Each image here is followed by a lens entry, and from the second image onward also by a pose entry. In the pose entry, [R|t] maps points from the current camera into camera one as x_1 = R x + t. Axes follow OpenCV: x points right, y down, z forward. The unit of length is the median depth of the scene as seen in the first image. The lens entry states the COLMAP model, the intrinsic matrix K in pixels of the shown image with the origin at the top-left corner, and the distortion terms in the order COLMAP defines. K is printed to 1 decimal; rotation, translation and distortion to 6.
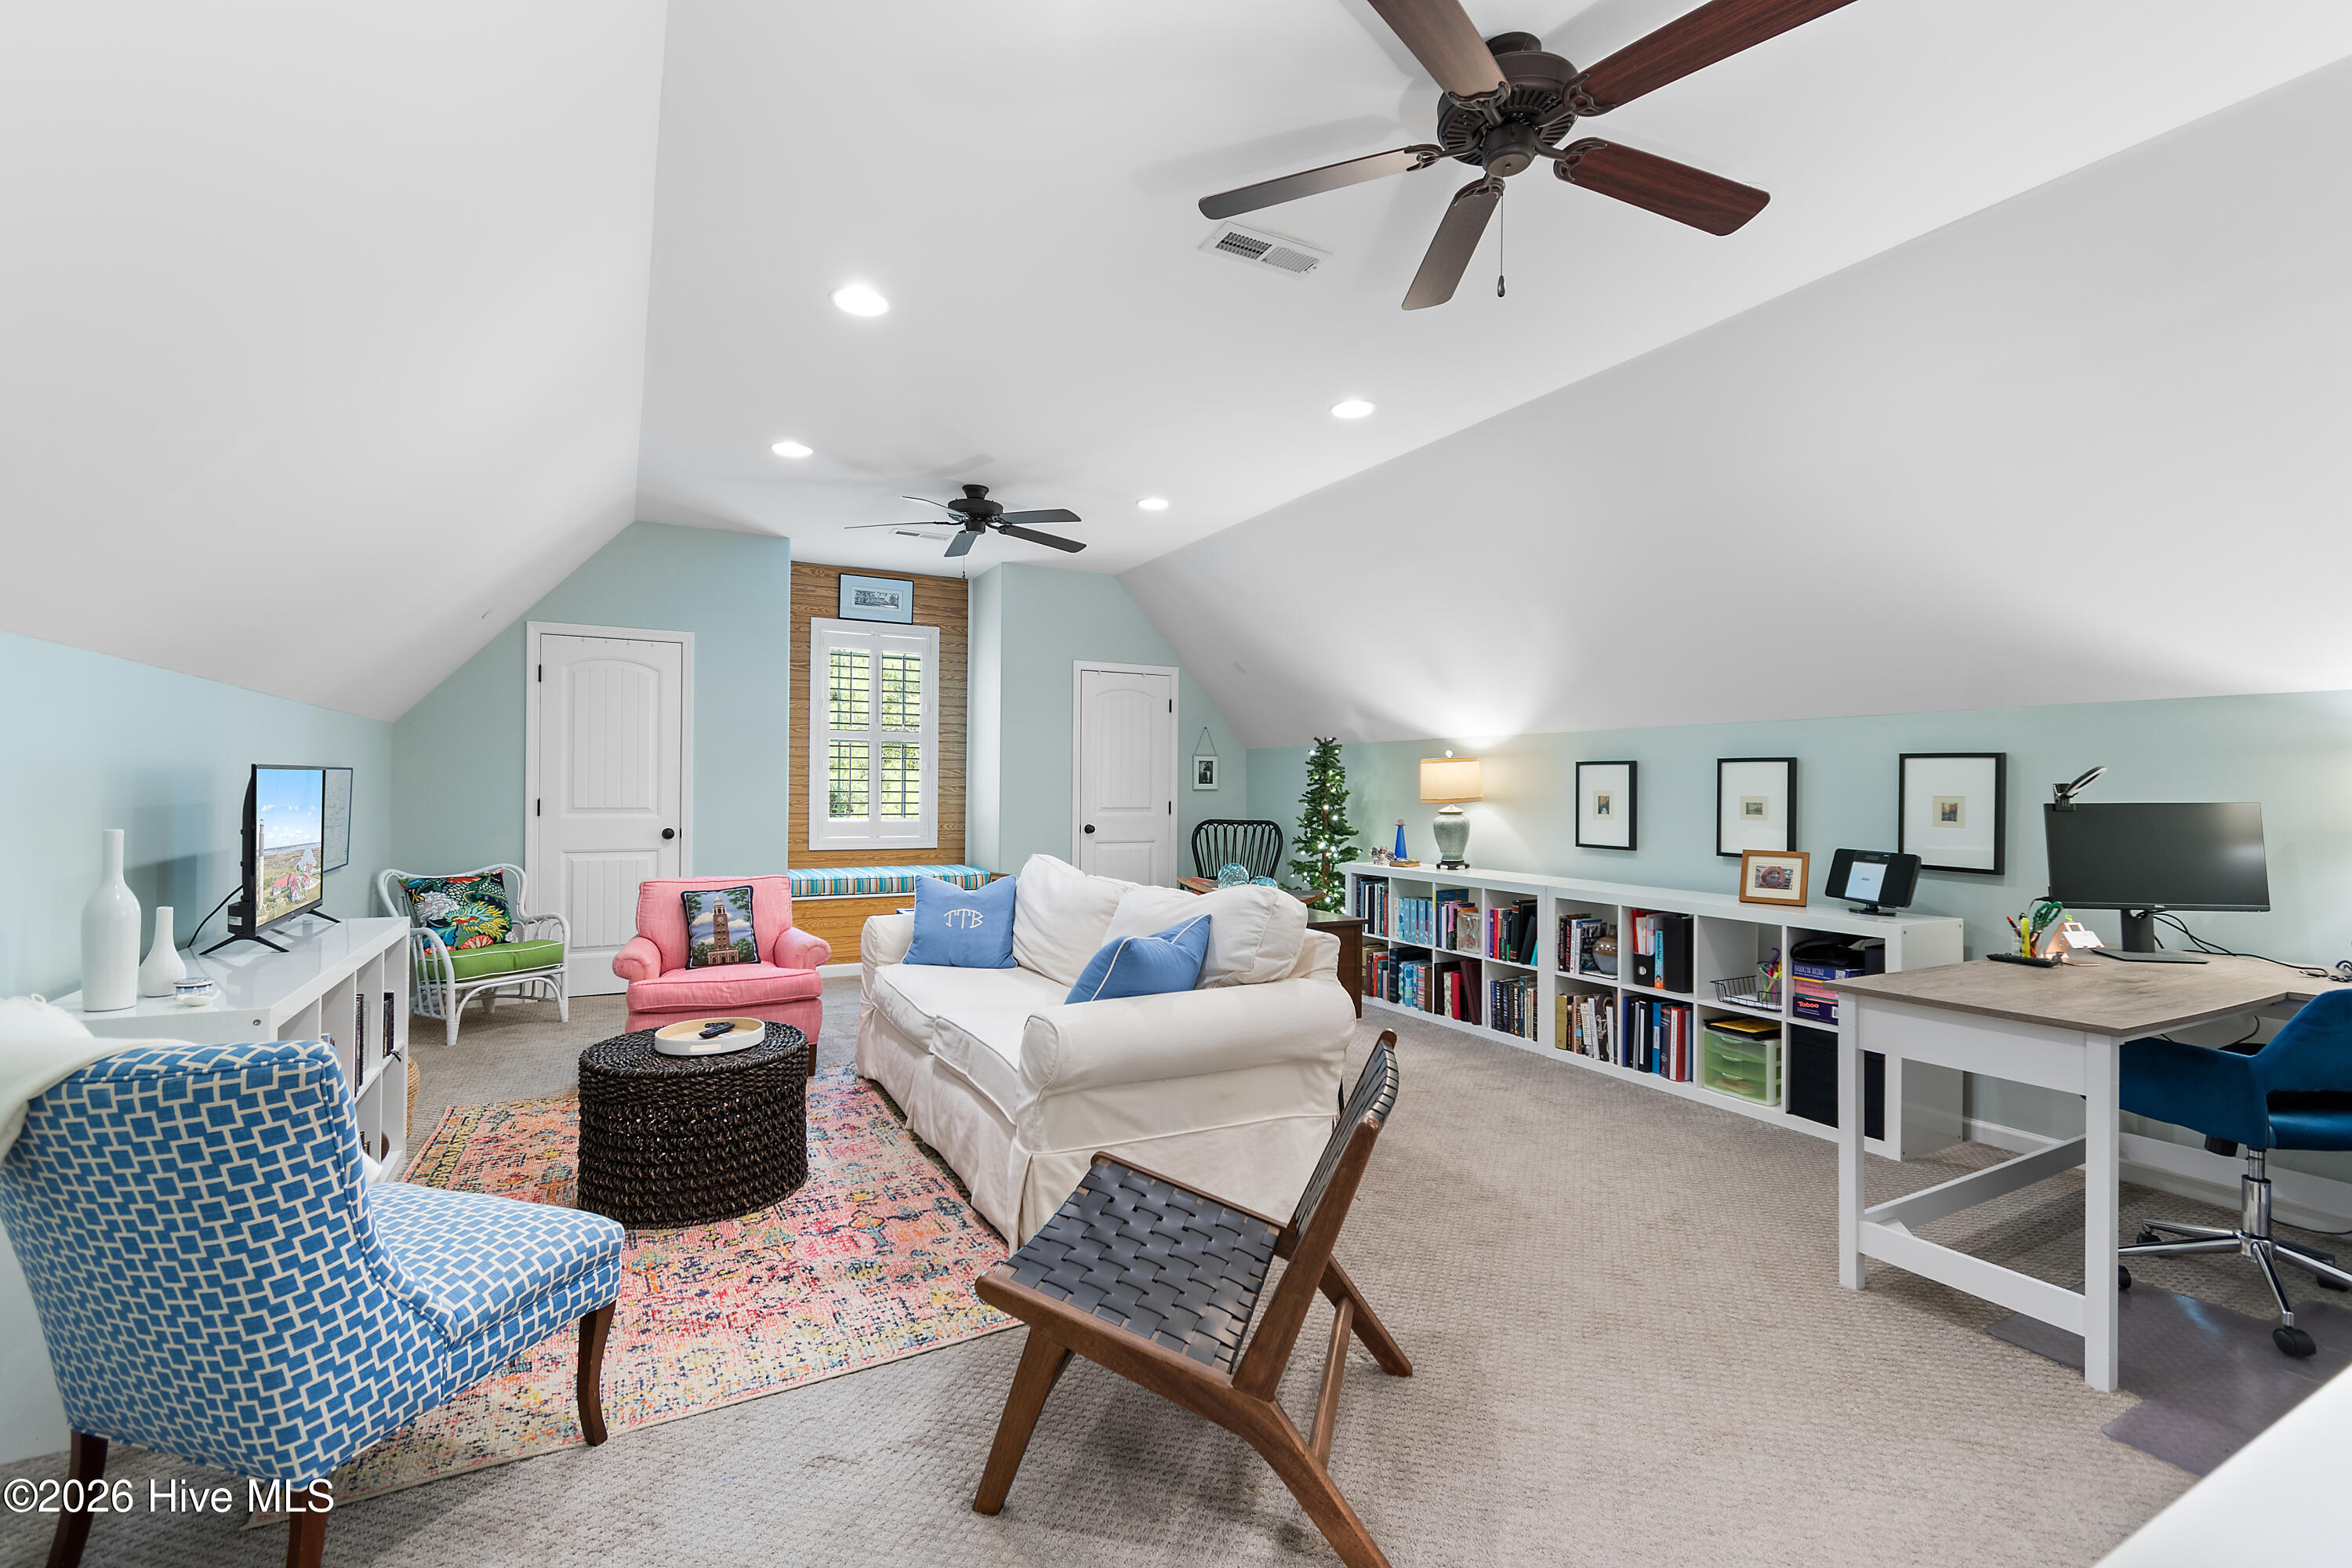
lens RADIAL K [[1052.2, 0, 1193.9], [0, 1052.2, 784.0], [0, 0, 1]] dist [0.008346, -0.001140]
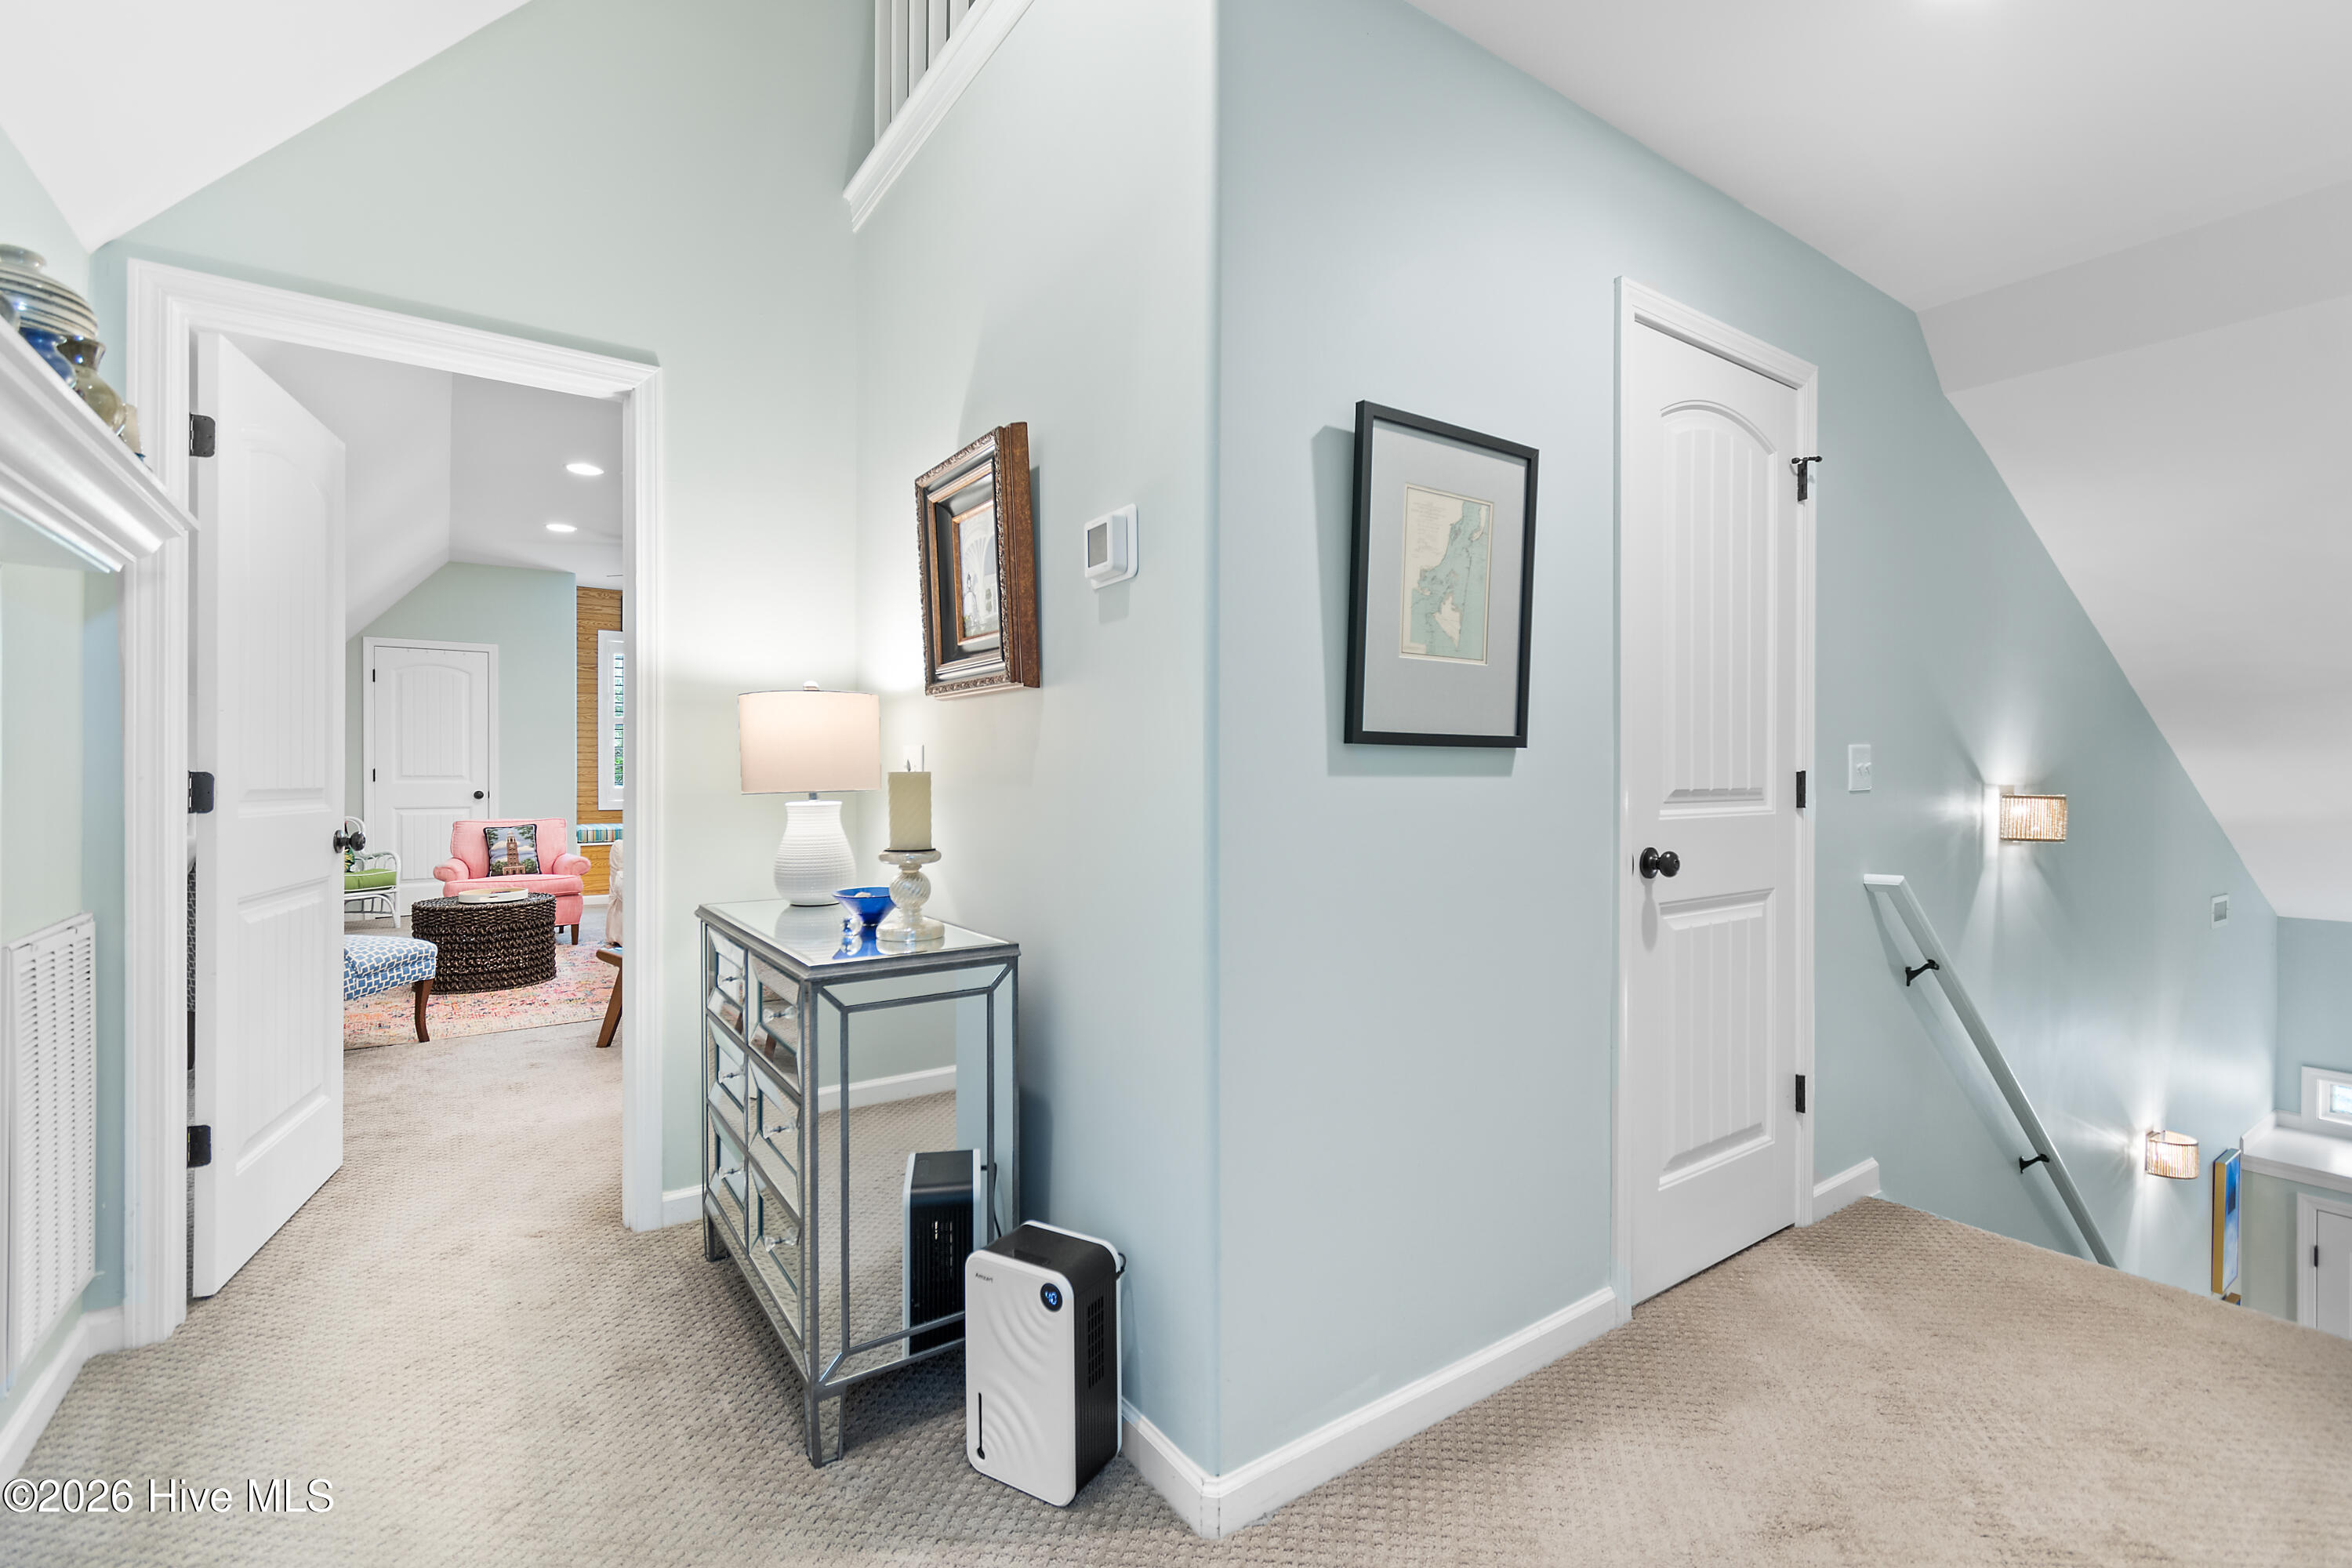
lens RADIAL K [[1052.2, 0, 1194.9], [0, 1052.2, 776.6], [0, 0, 1]] dist [0.008346, -0.001140]
pose [[0.993068, -0.007968, 0.117274, 0.293026], [0.007368, 0.999957, 0.005545, 0.027143], [-0.117314, -0.004642, 0.993084, -0.518952]]
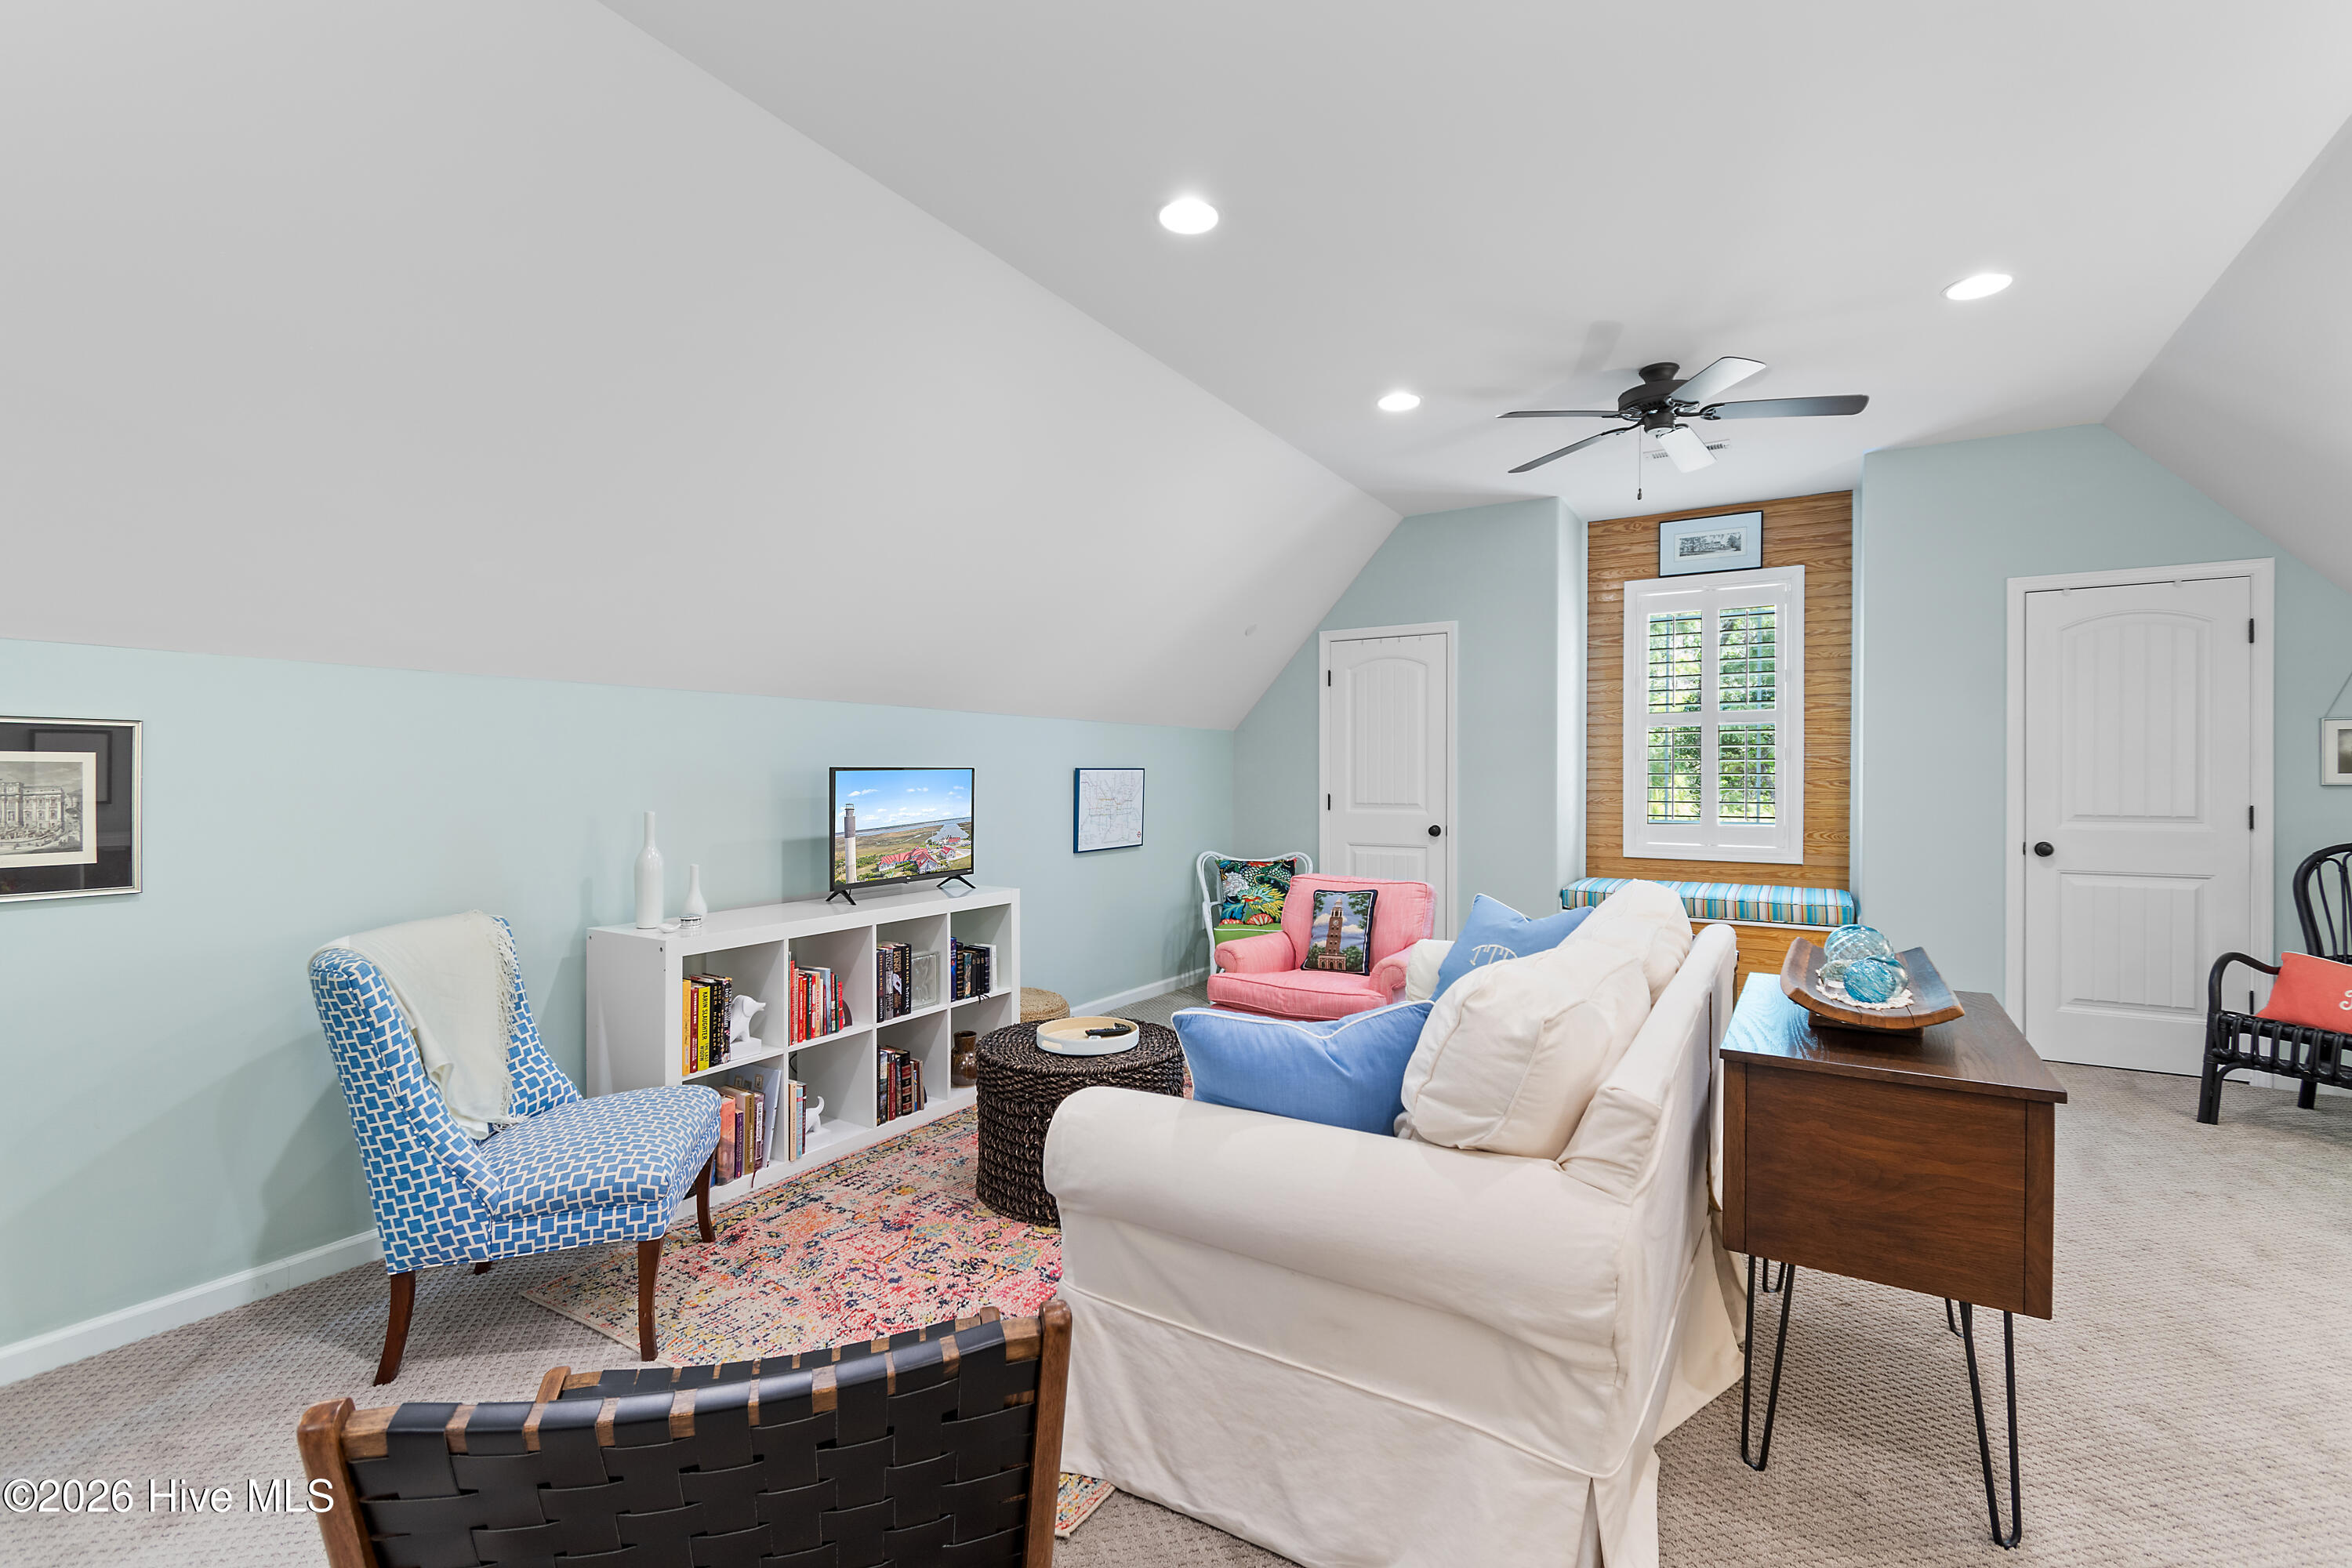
lens RADIAL K [[1052.2, 0, 1154.5], [0, 1052.2, 782.1], [0, 0, 1]] dist [0.008346, -0.001140]
pose [[0.484311, -0.002879, -0.874891, 0.266396], [0.004464, 0.999990, -0.000820, 0.001964], [0.874884, -0.003508, 0.484319, 0.354686]]
